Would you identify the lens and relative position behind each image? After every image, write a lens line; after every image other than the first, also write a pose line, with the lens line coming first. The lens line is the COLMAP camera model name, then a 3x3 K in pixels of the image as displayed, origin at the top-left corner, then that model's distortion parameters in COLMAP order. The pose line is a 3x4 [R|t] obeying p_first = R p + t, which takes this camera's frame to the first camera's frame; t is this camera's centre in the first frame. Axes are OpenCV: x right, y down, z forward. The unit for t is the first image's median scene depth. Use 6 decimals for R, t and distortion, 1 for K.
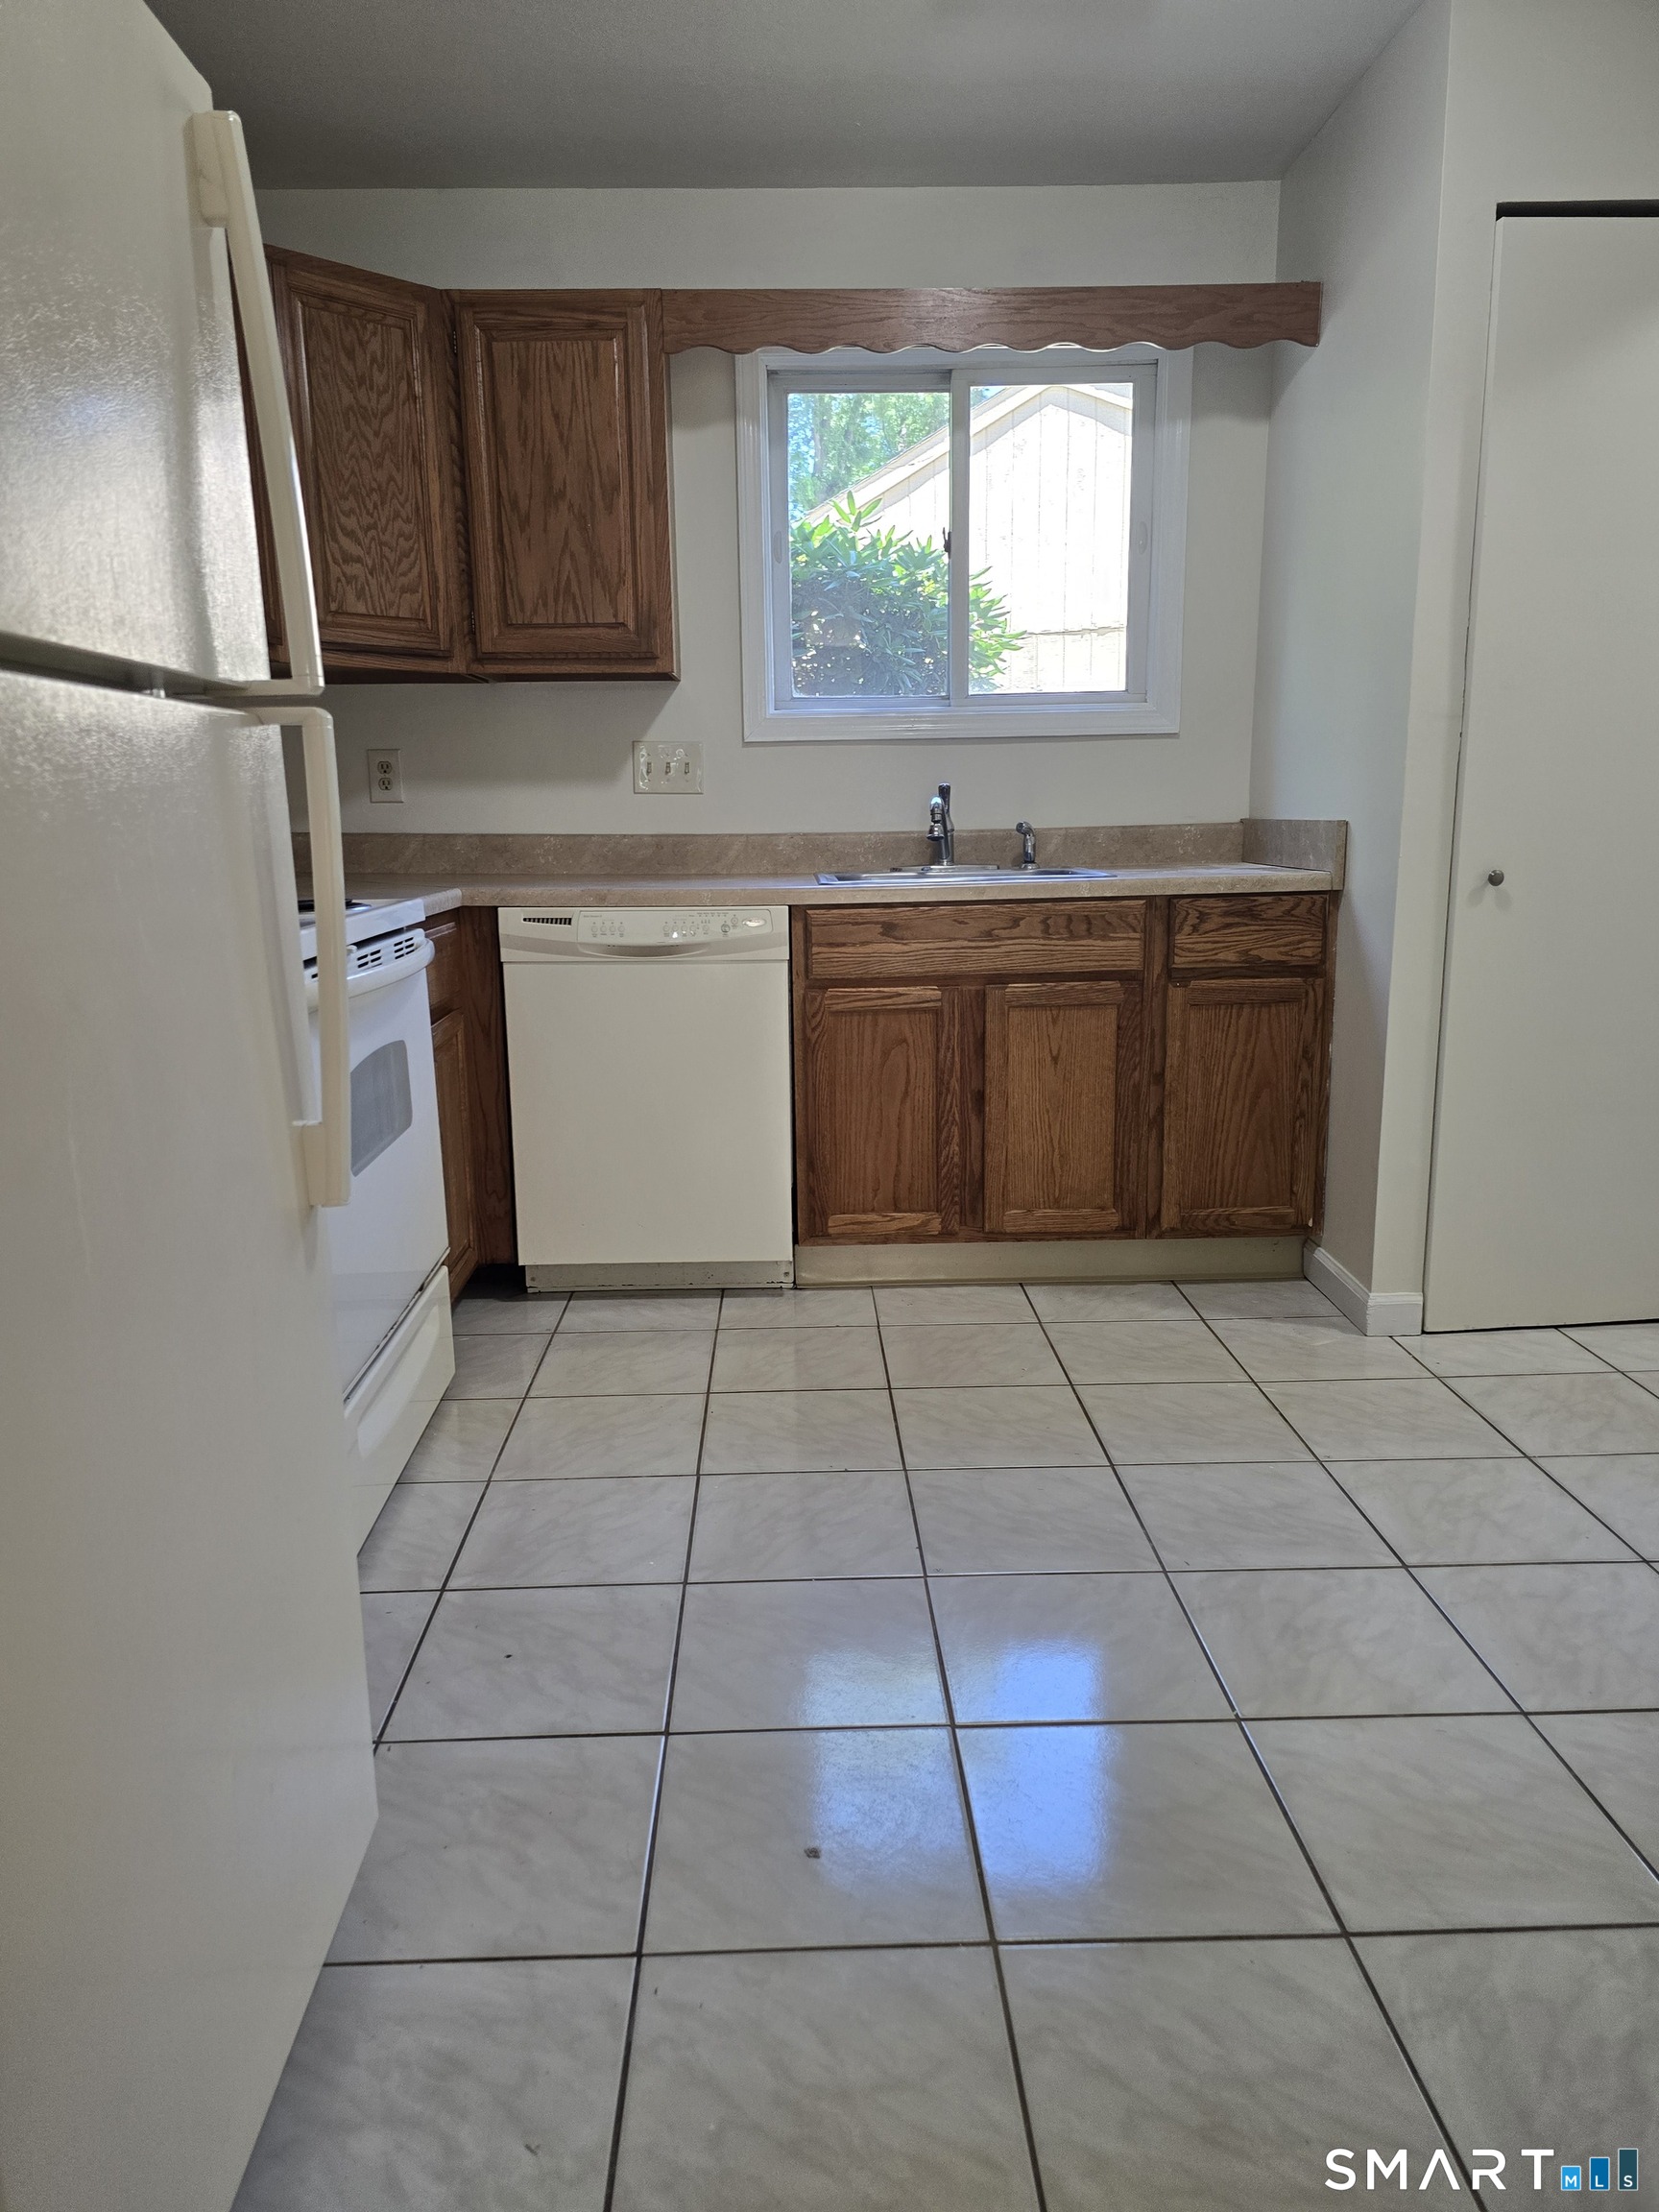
lens RADIAL K [[1479.9, 0, 829.5], [0, 1479.9, 1106.0], [0, 0, 1]] dist [0.055063, -0.042610]
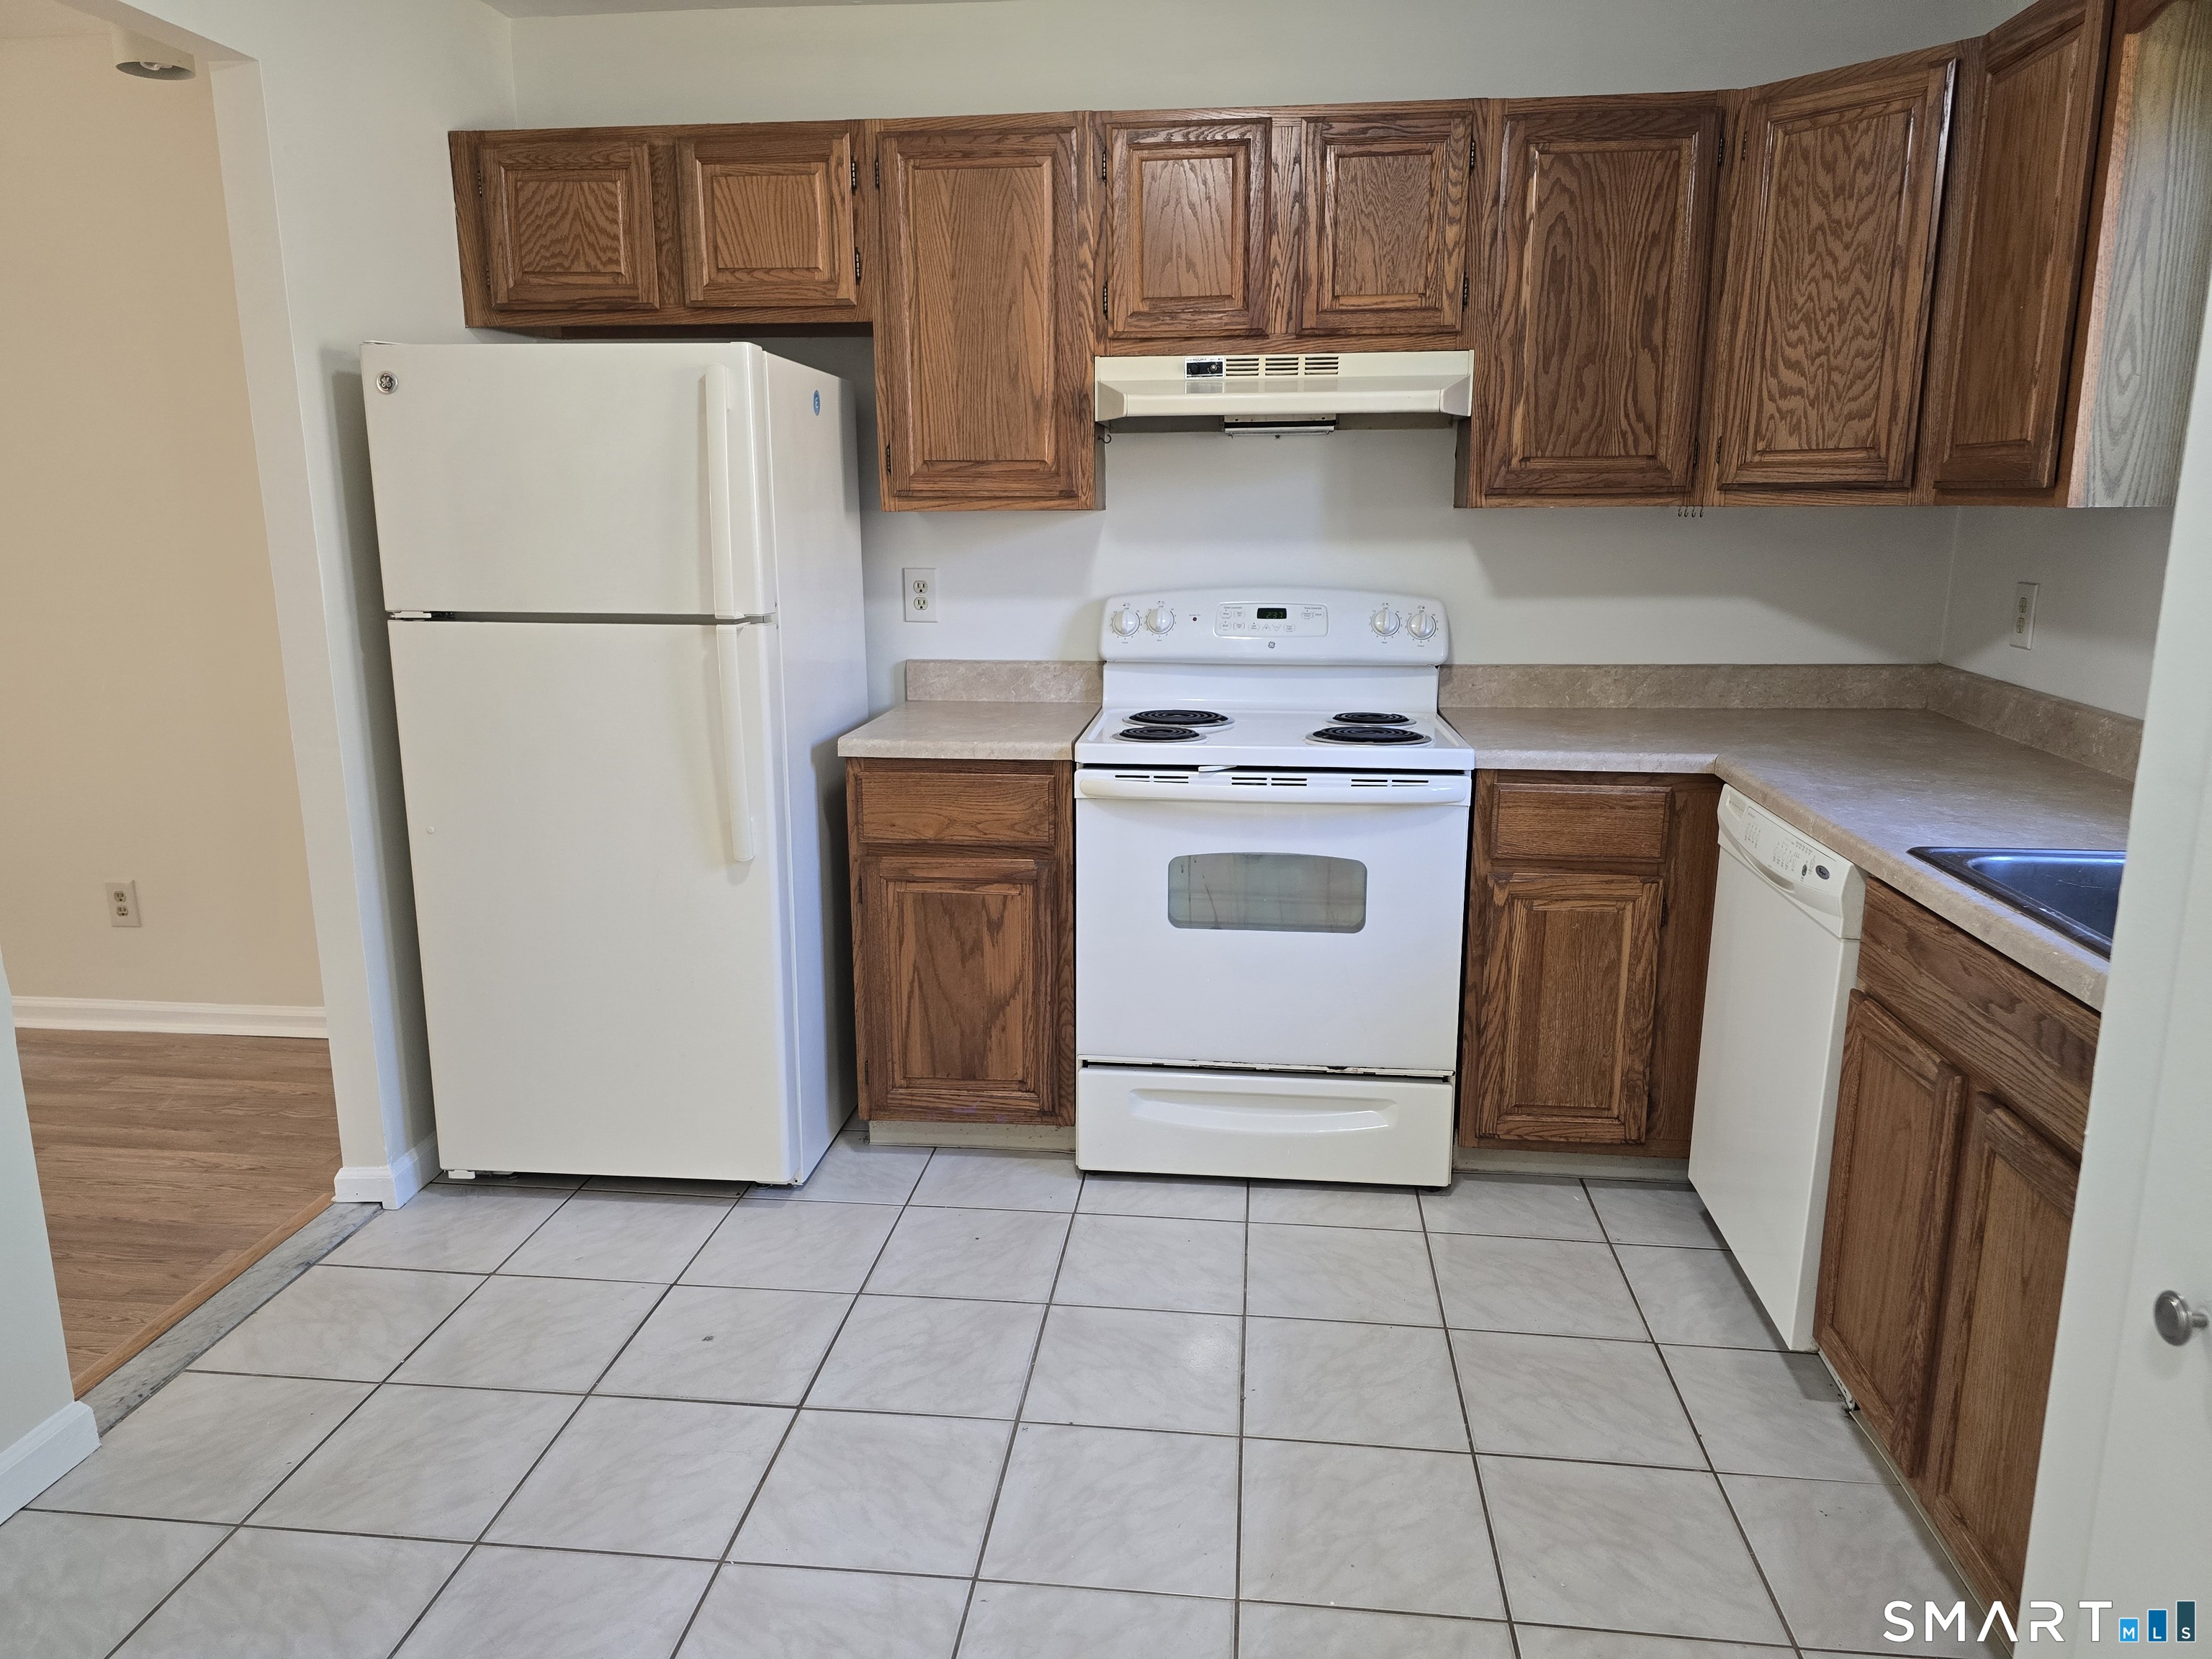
lens RADIAL K [[1438.1, 0, 1106.0], [0, 1438.1, 829.5], [0, 0, 1]] dist [0.052379, -0.037236]
pose [[-0.137083, 0.240547, -0.960909, 0.670666], [-0.200036, 0.943358, 0.264691, -0.264723], [0.970152, 0.228500, -0.081200, 0.724988]]
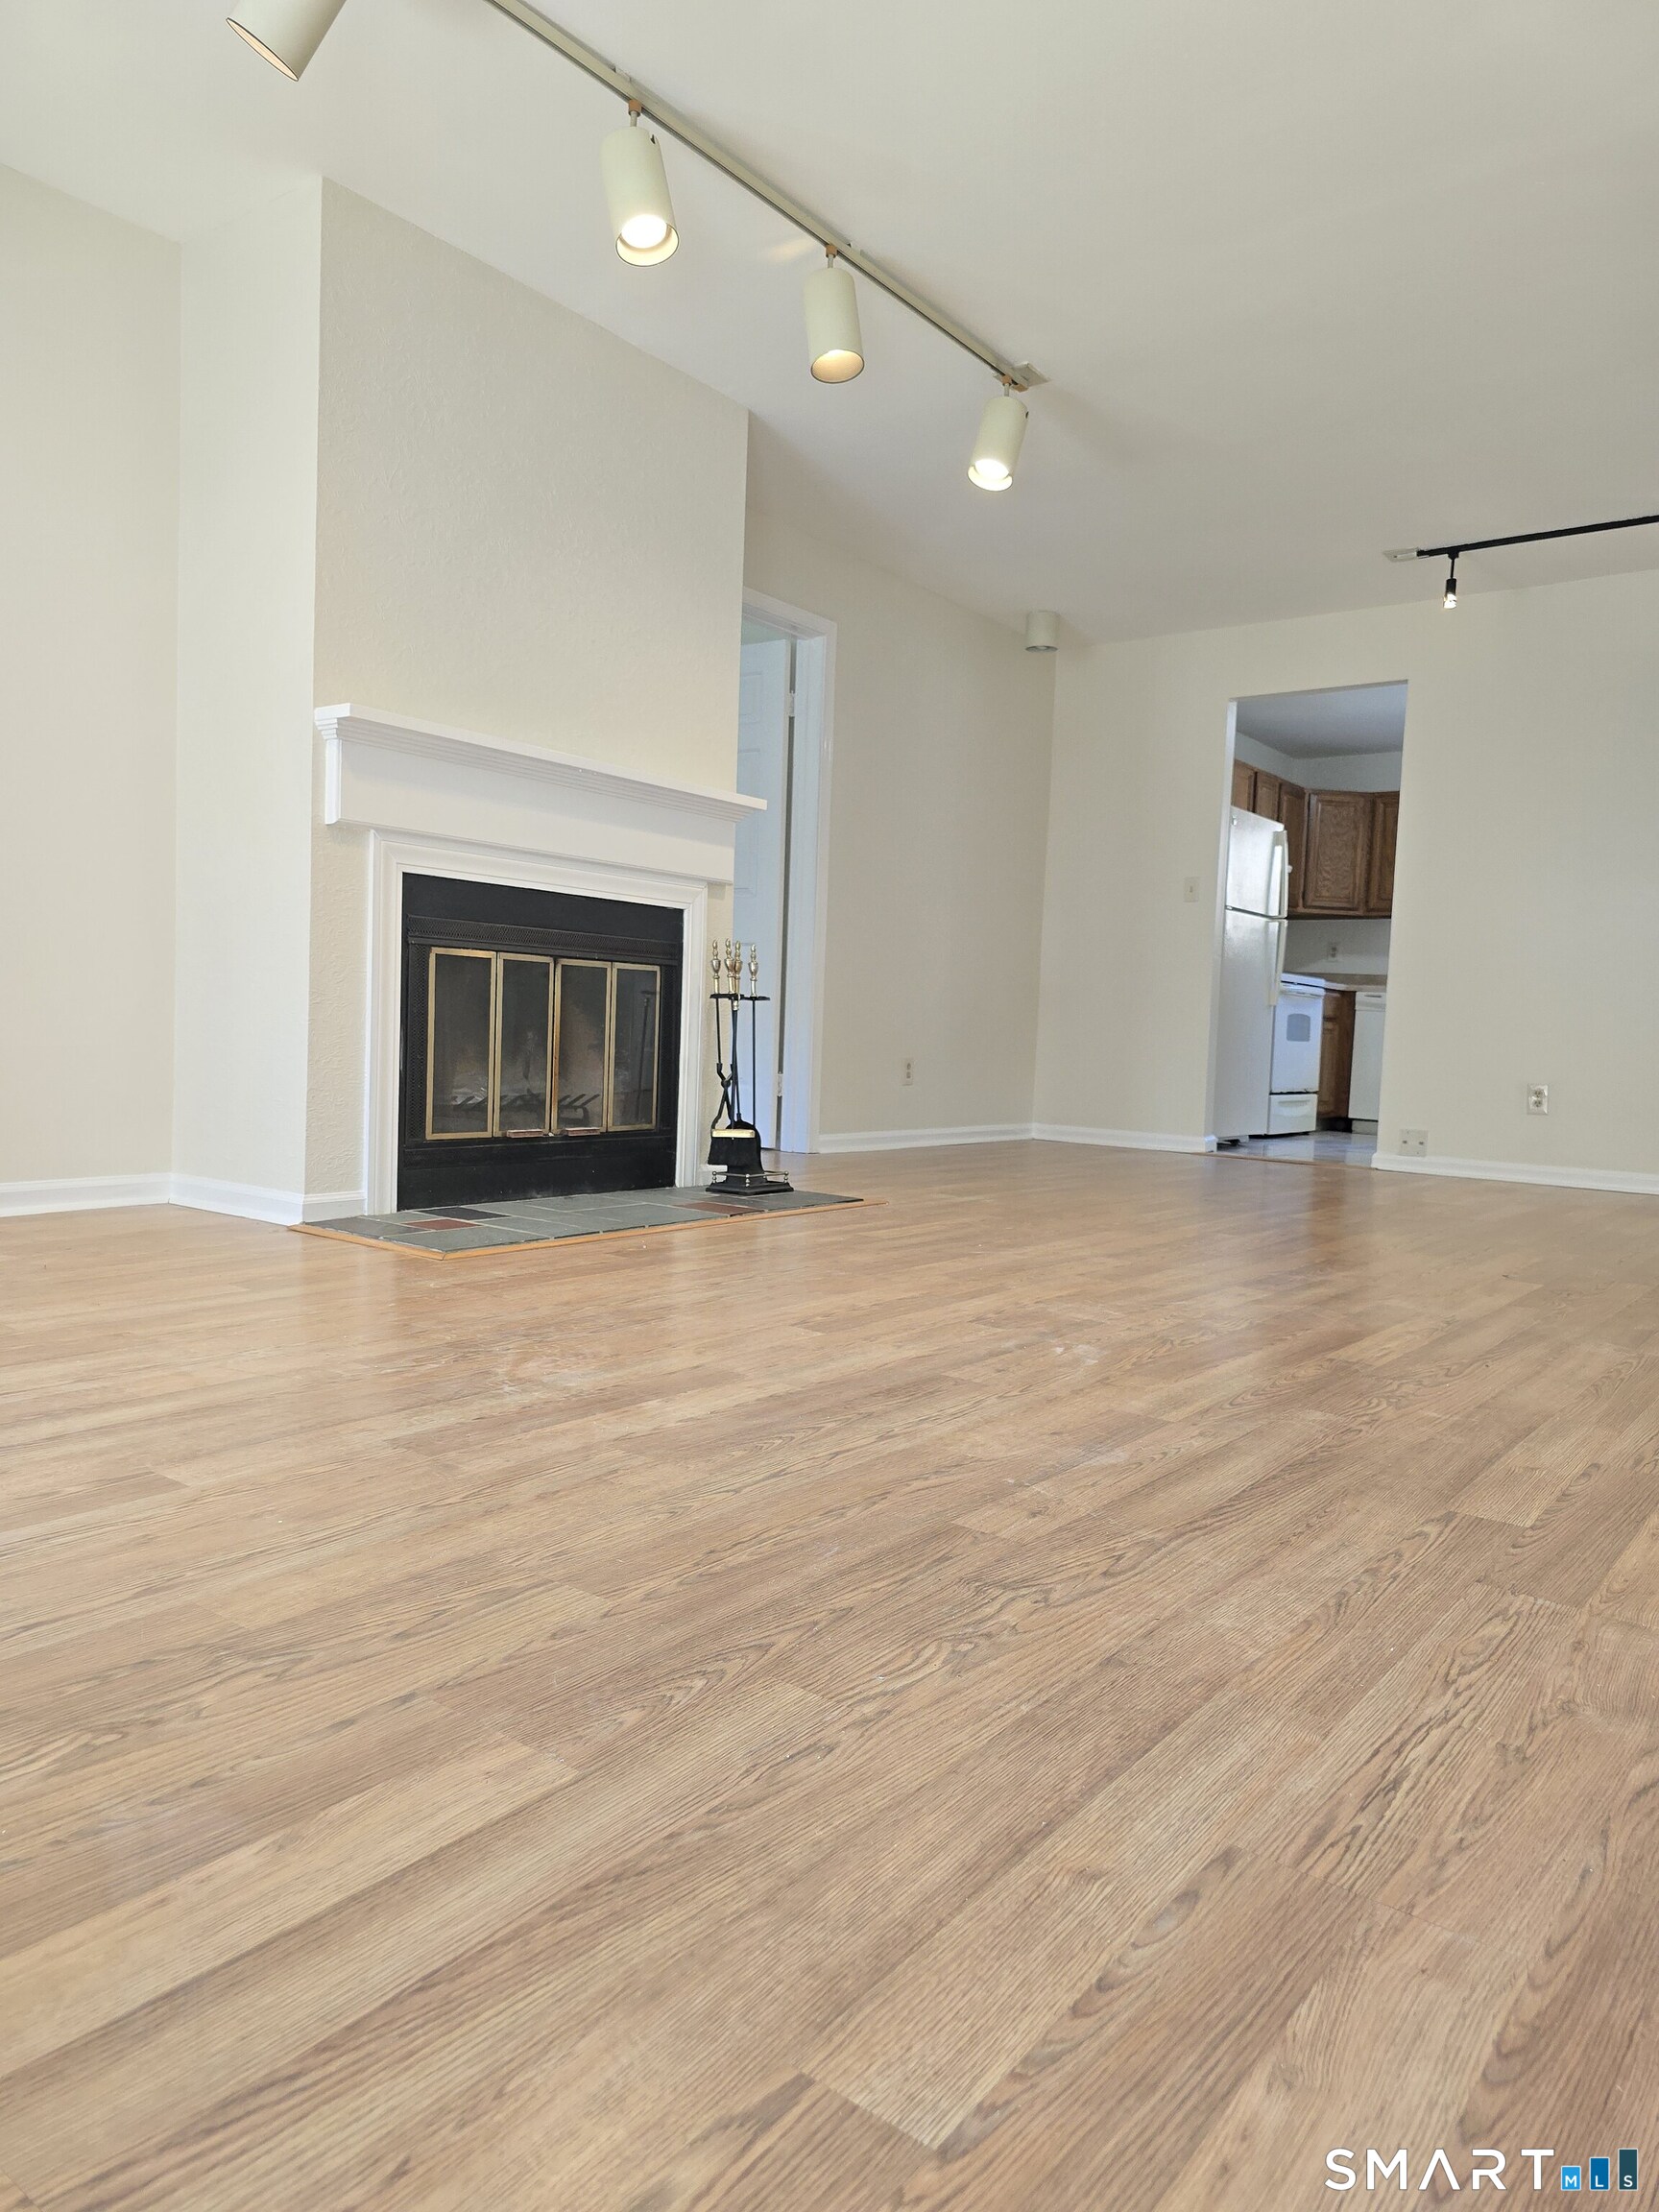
lens RADIAL K [[1479.9, 0, 829.5], [0, 1479.9, 1106.0], [0, 0, 1]] dist [0.055063, -0.042610]
pose [[0.773358, 0.089984, -0.627551, 0.864512], [-0.186477, 0.978373, -0.089516, 0.561598], [0.605924, 0.186252, 0.773412, -1.923686]]
